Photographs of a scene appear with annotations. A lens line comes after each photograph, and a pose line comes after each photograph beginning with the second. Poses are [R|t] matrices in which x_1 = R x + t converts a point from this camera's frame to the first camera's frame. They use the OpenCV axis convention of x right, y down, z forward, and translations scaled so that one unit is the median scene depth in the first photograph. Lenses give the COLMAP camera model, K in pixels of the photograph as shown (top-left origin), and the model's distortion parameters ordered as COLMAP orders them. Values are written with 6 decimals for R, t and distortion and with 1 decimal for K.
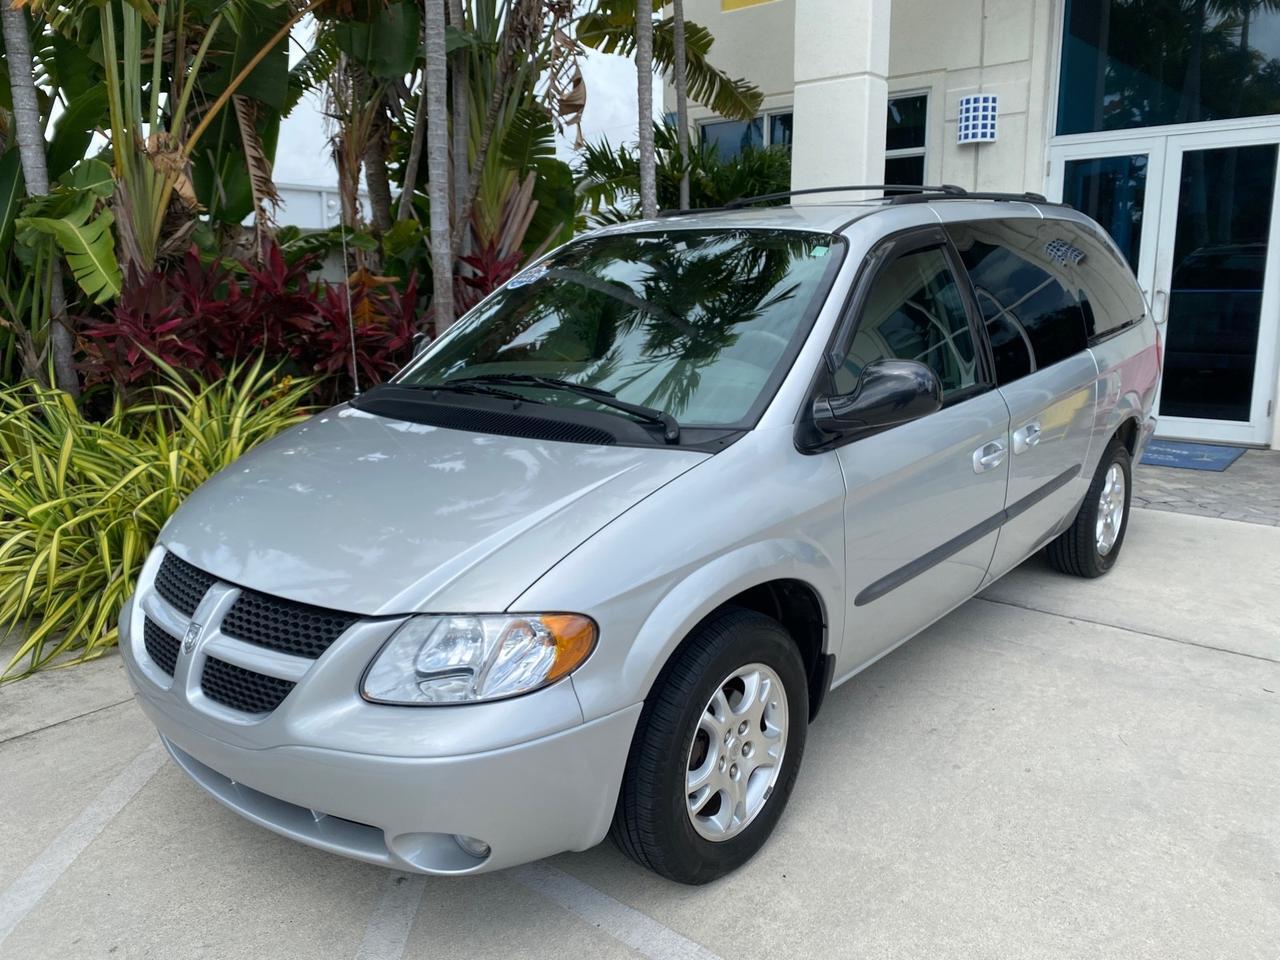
lens RADIAL K [[986.9, 0, 637.9], [0, 986.9, 474.4], [0, 0, 1]] dist [0.006469, -0.000853]
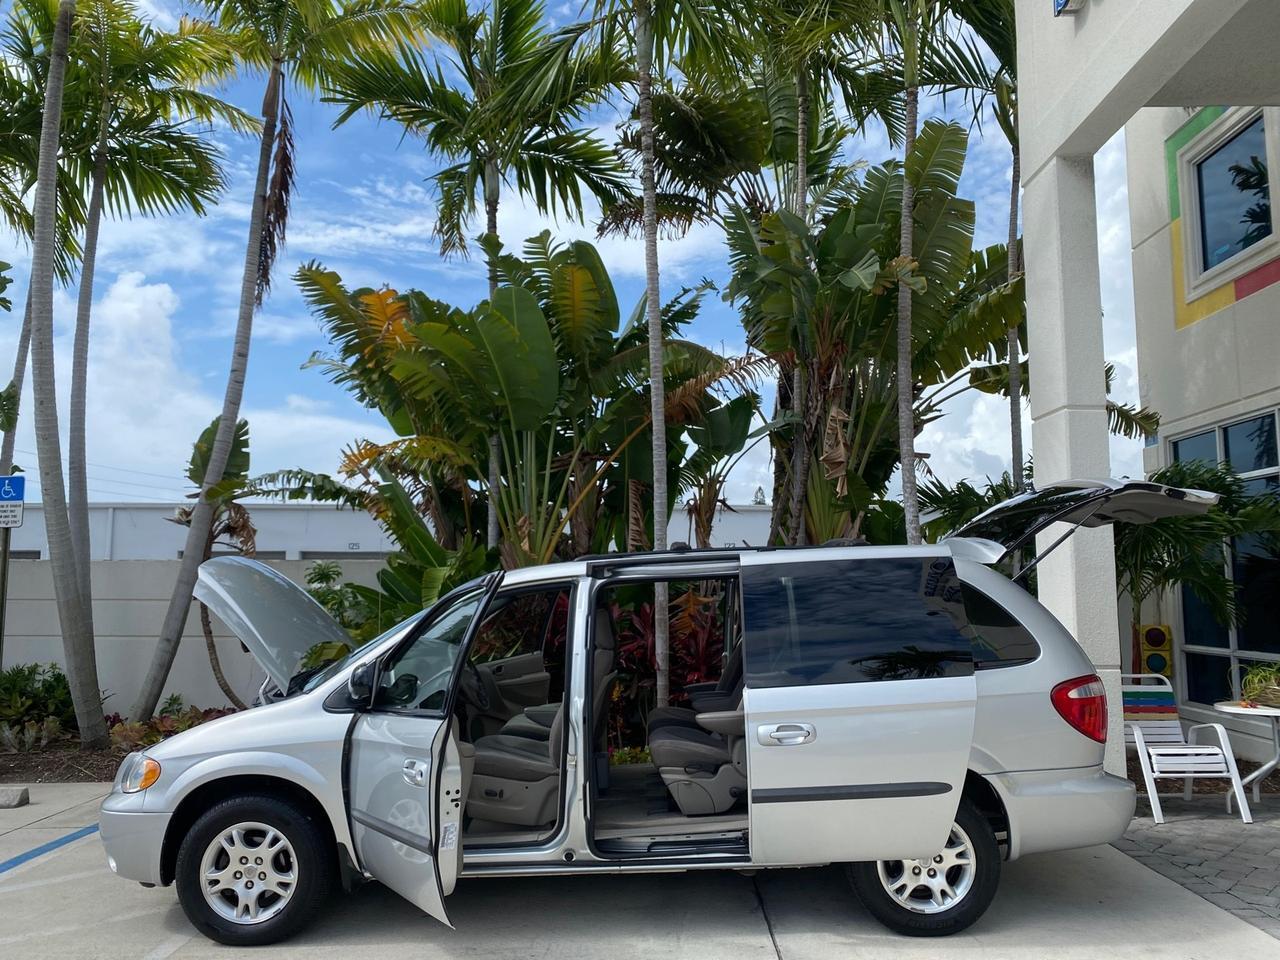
lens RADIAL K [[983.9, 0, 639.8], [0, 983.9, 470.7], [0, 0, 1]] dist [0.011914, -0.008544]
pose [[0.647314, -0.082428, -0.757753, 1.151862], [-0.153807, 0.959560, -0.235771, -0.064671], [0.746544, 0.269166, 0.608459, 0.132426]]
